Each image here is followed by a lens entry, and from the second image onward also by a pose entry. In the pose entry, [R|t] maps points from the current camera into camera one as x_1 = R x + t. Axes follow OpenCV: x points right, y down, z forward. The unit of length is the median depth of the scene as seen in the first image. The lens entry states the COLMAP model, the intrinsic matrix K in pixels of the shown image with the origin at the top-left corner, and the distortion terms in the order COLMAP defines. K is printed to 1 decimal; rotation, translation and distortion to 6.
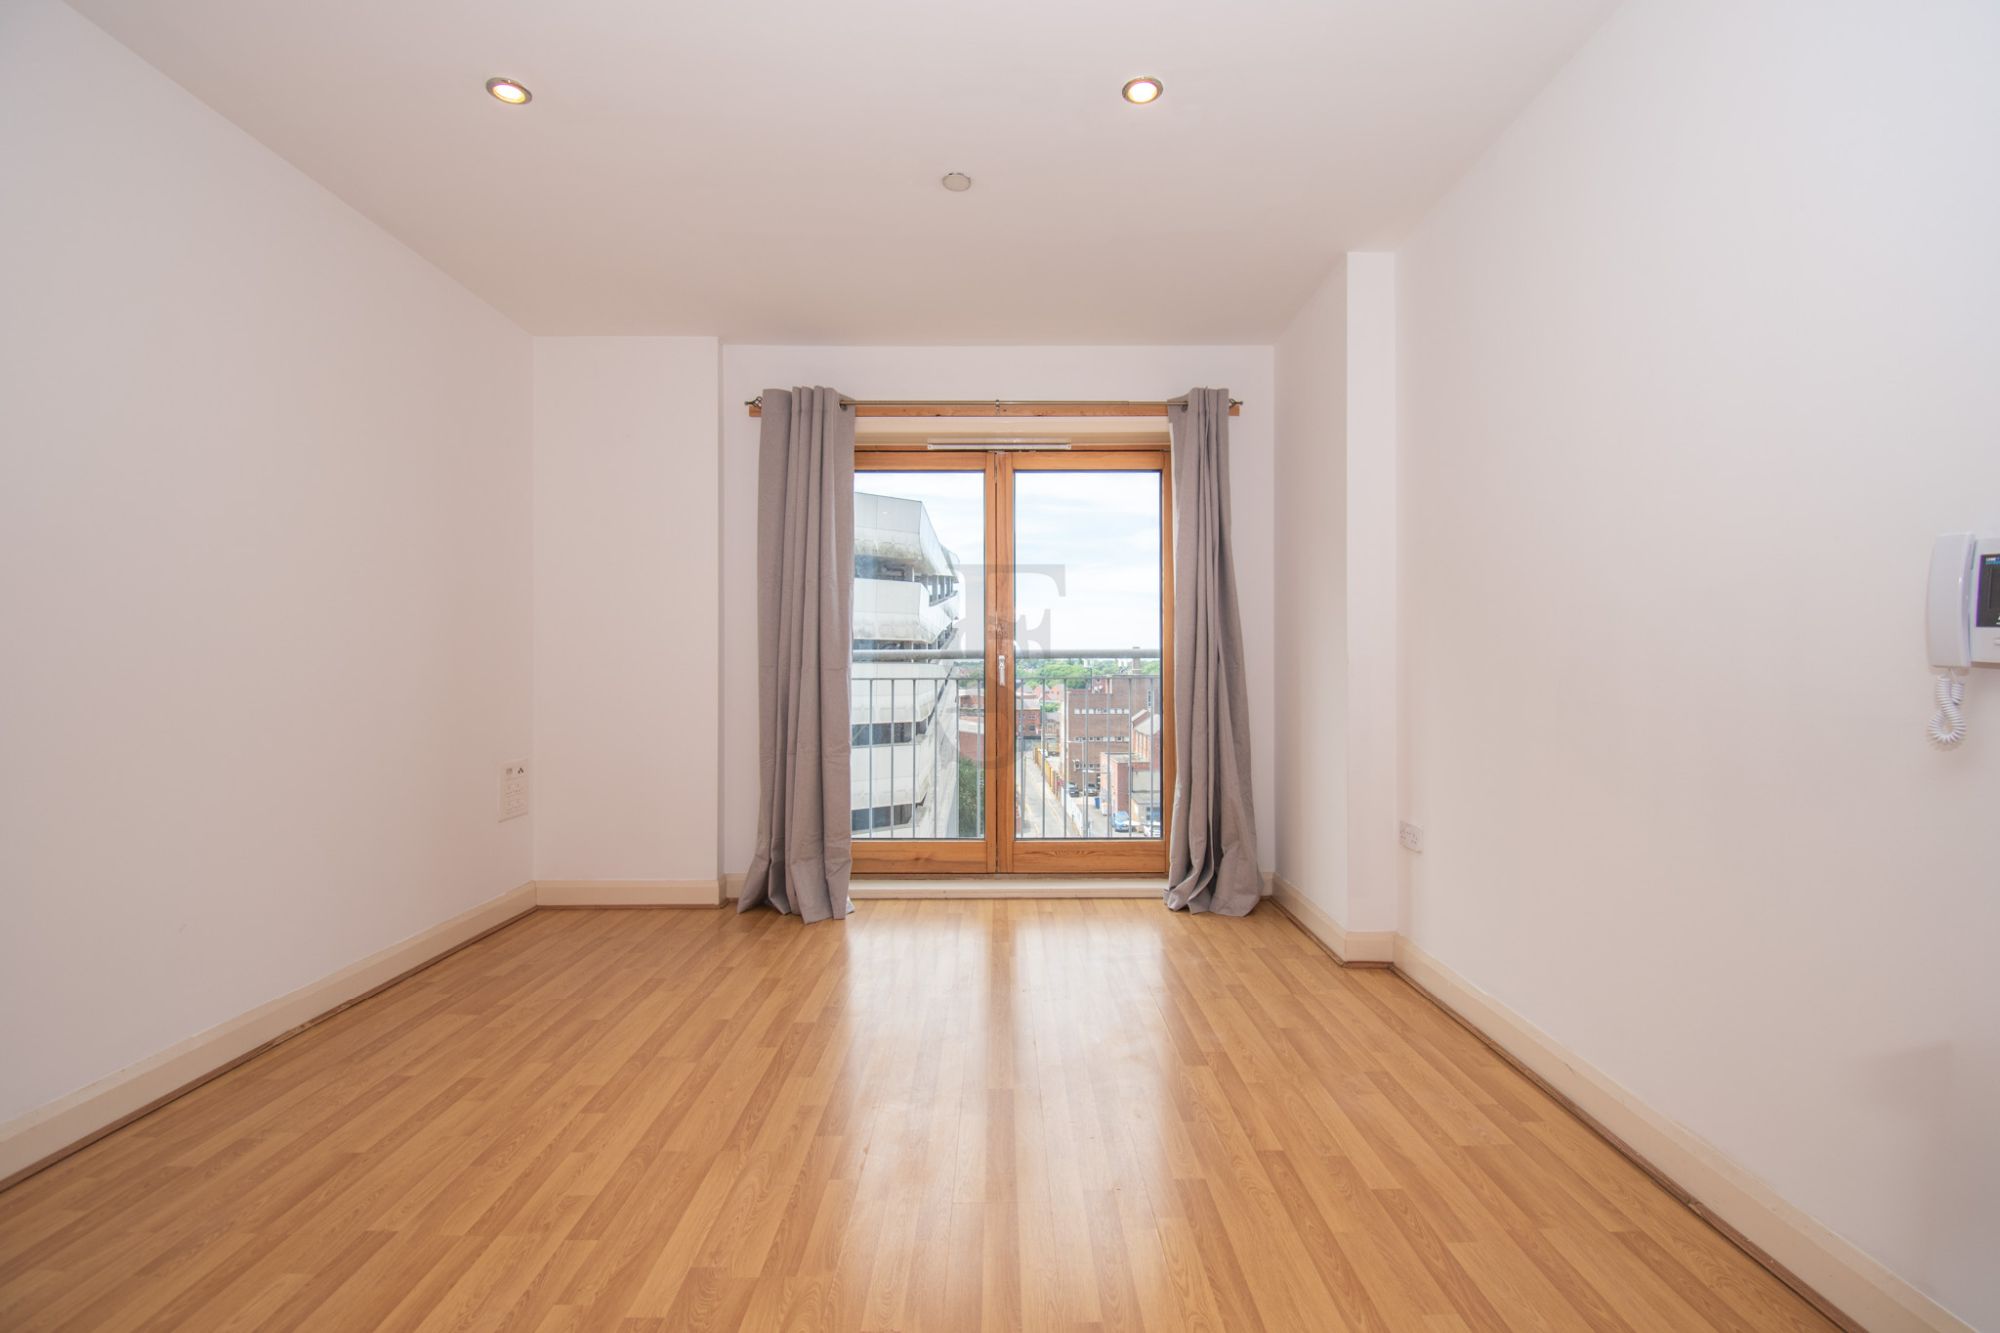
lens RADIAL K [[872.4, 0, 1010.9], [0, 872.4, 673.0], [0, 0, 1]] dist [-0.009321, -0.010307]
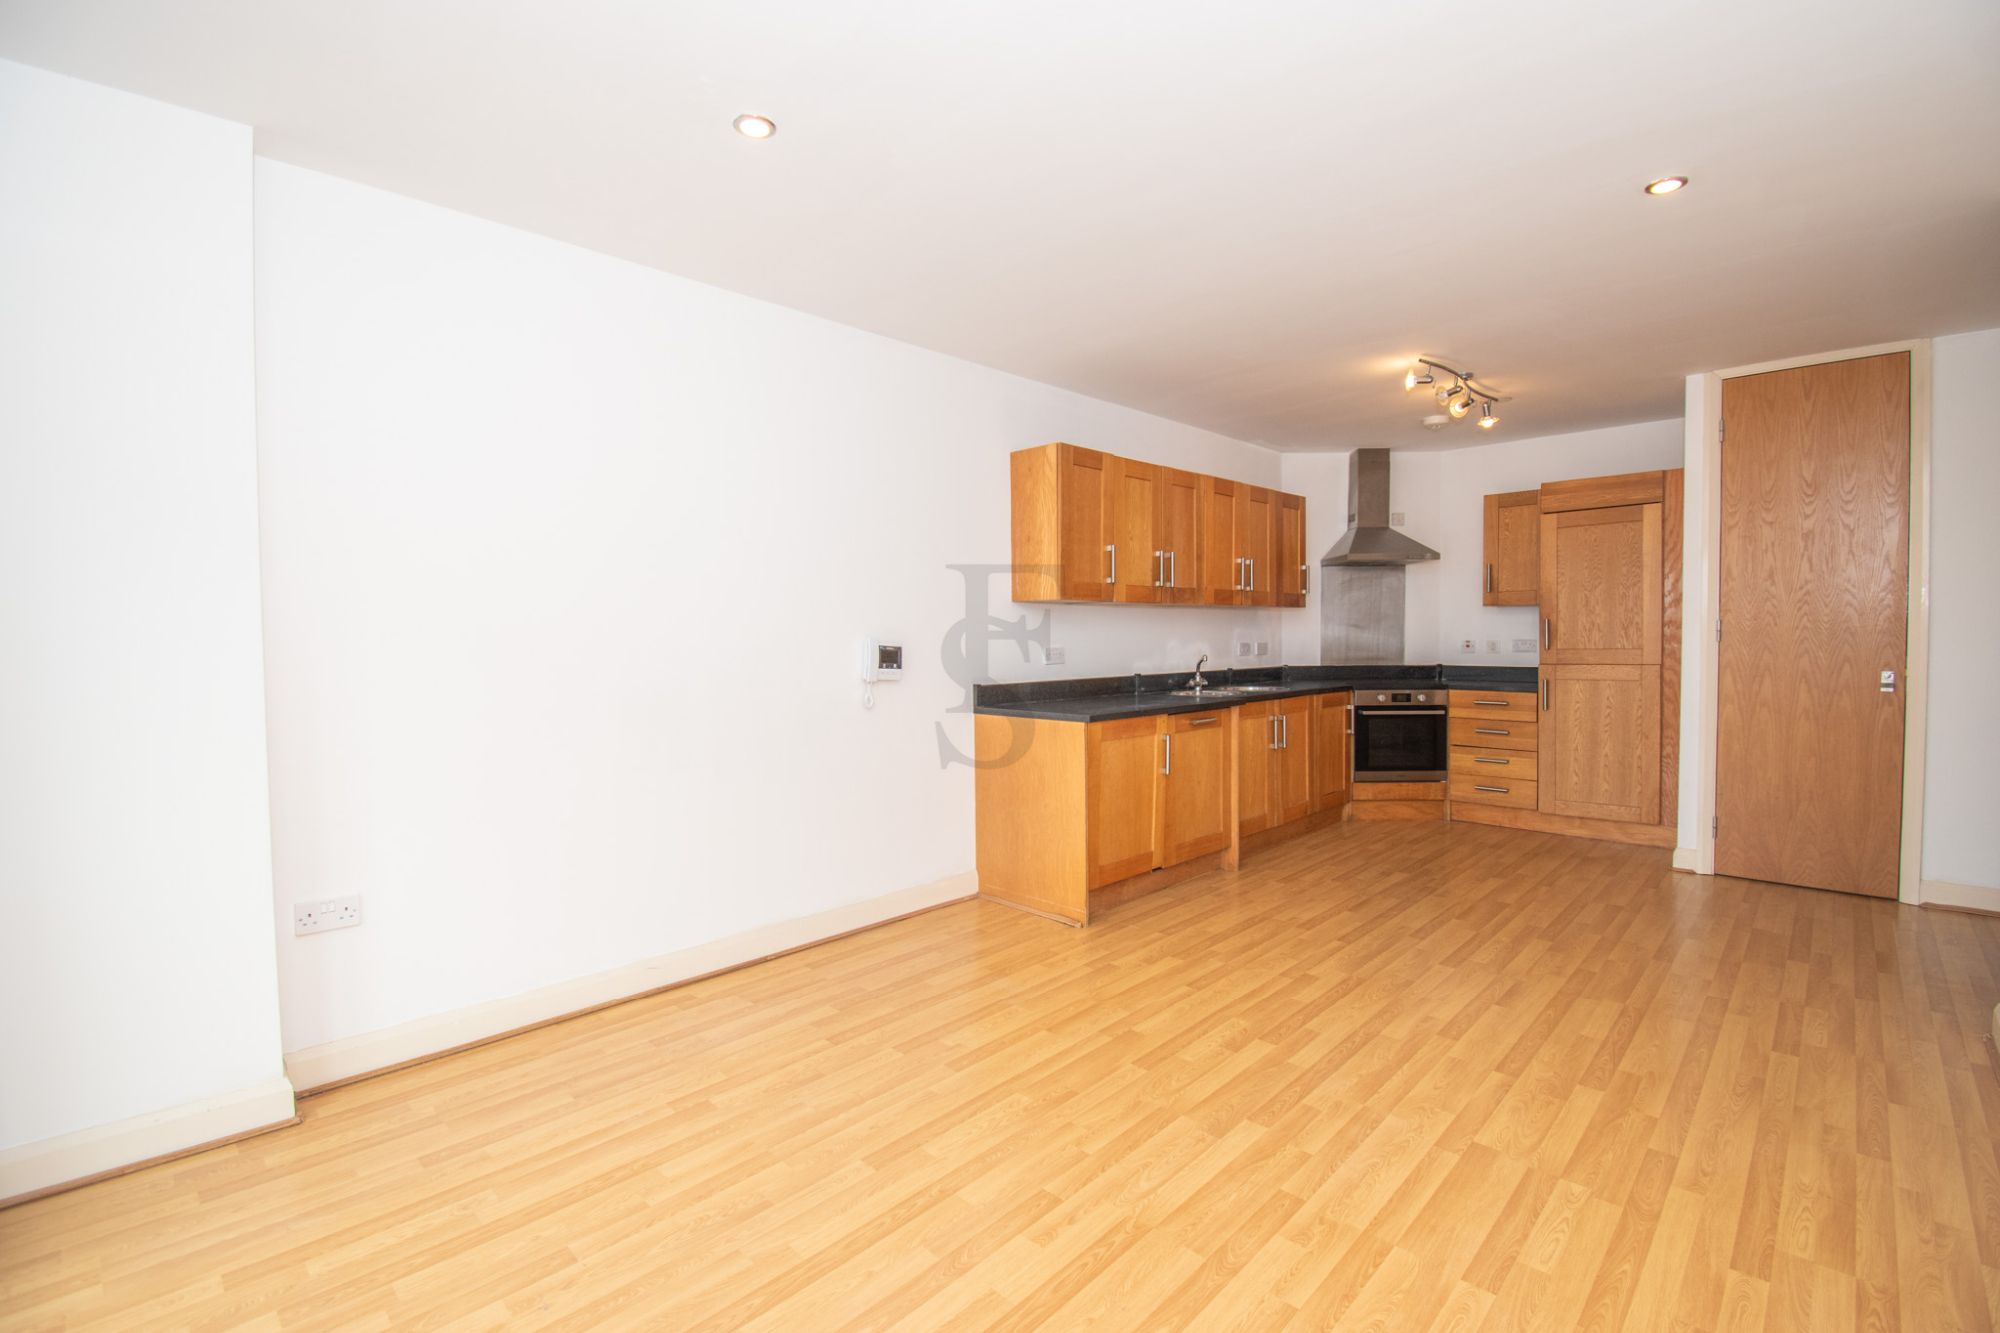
lens RADIAL K [[872.4, 0, 1000.0], [0, 872.4, 667.7], [0, 0, 1]] dist [-0.009321, -0.010307]
pose [[-0.697978, -0.018859, 0.715870, -0.435226], [0.014930, 0.999053, 0.040876, -0.053209], [-0.715963, 0.039219, -0.697036, 0.861856]]
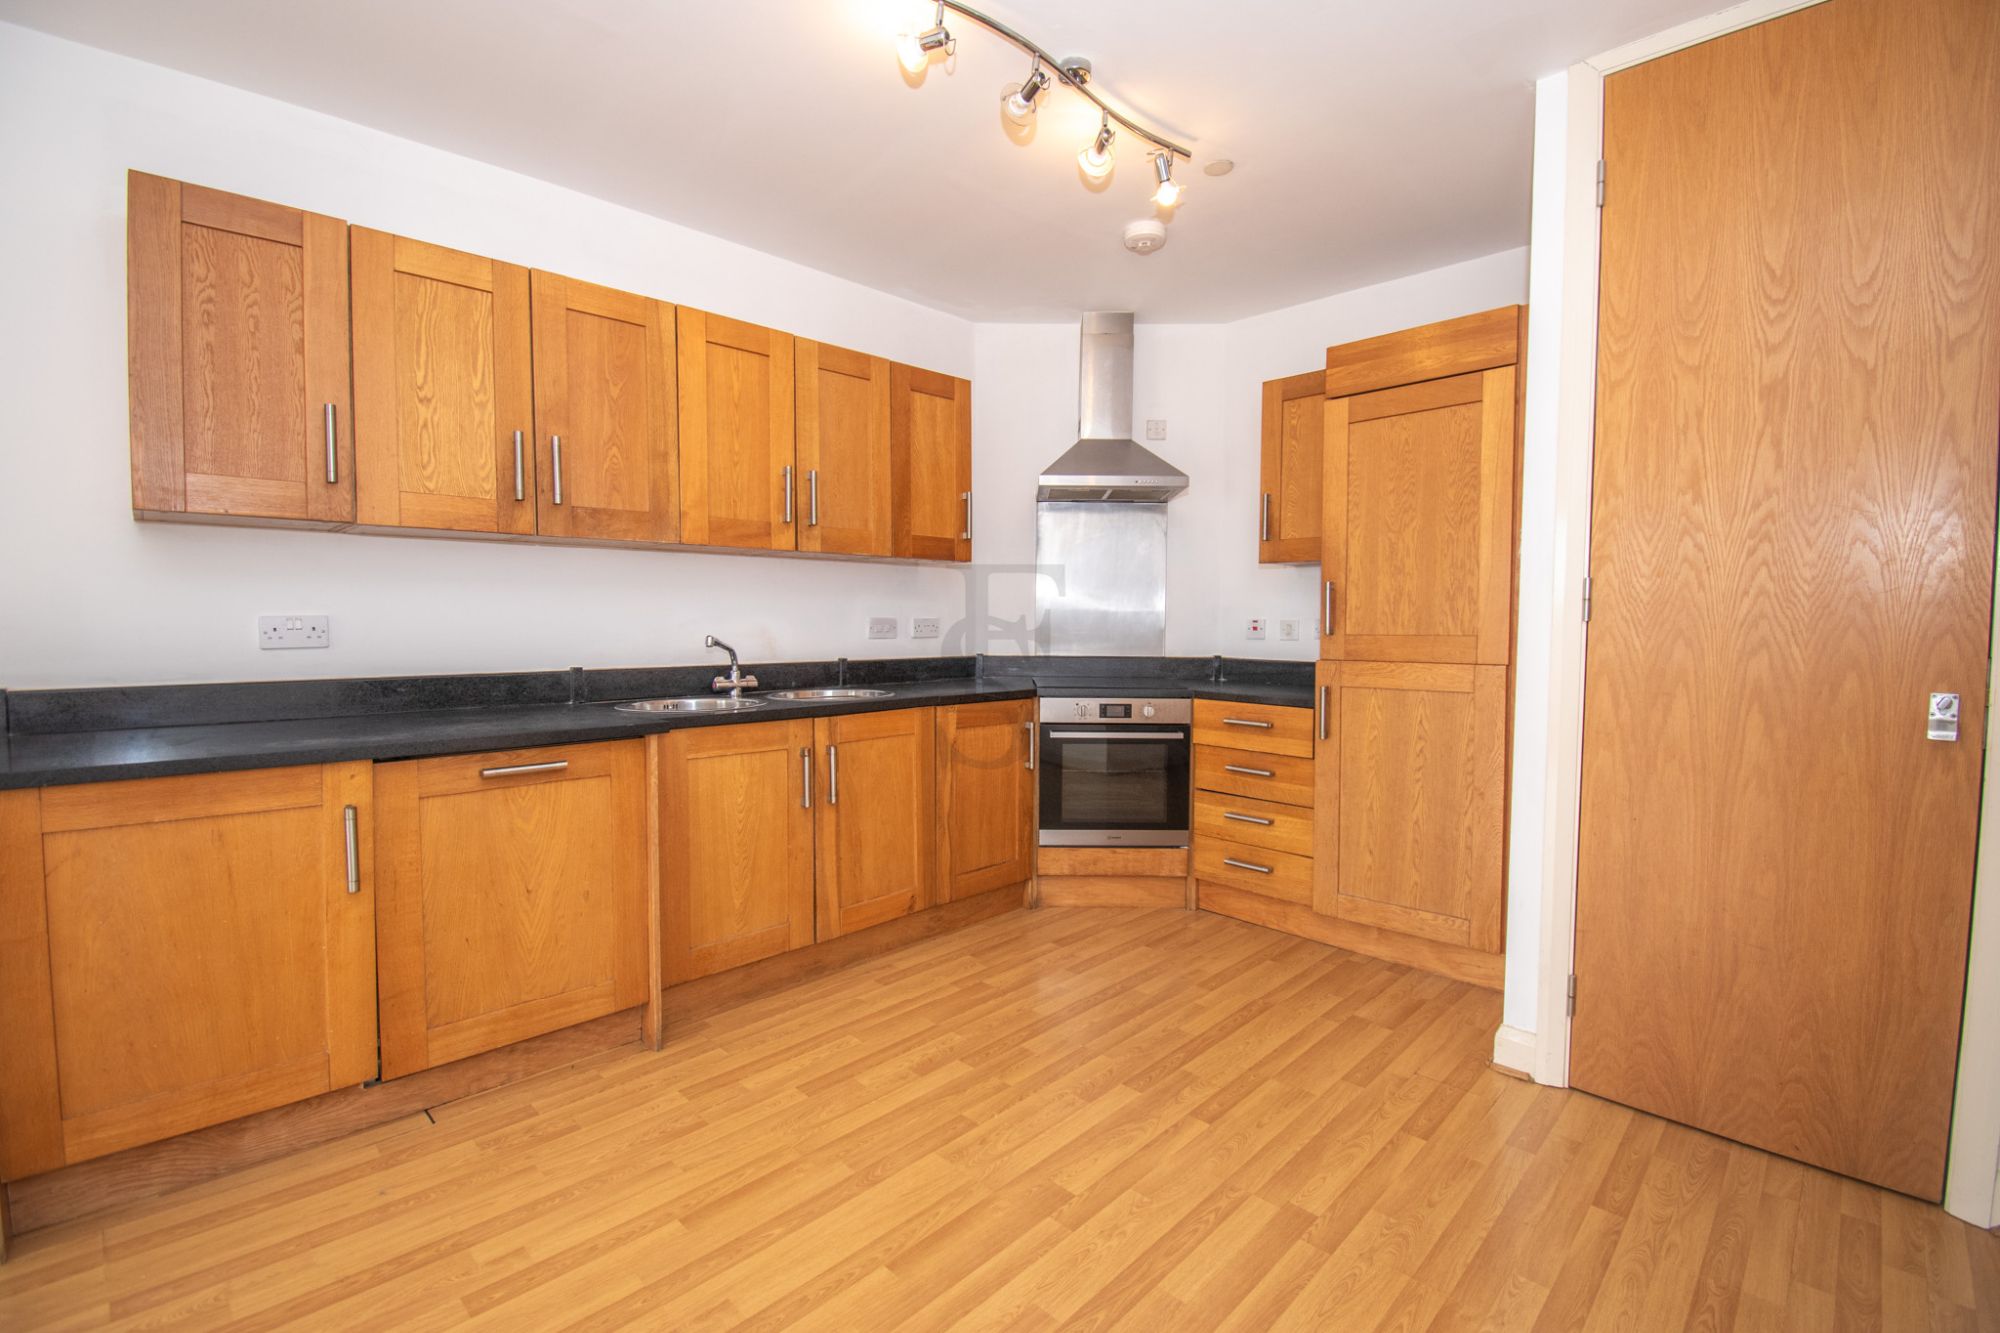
lens RADIAL K [[872.4, 0, 1005.4], [0, 872.4, 666.1], [0, 0, 1]] dist [-0.009321, -0.010307]
pose [[-0.697857, -0.041967, 0.715007, -0.420673], [0.001155, 0.998215, 0.059717, -0.032494], [-0.716237, 0.042500, -0.696562, 0.064303]]
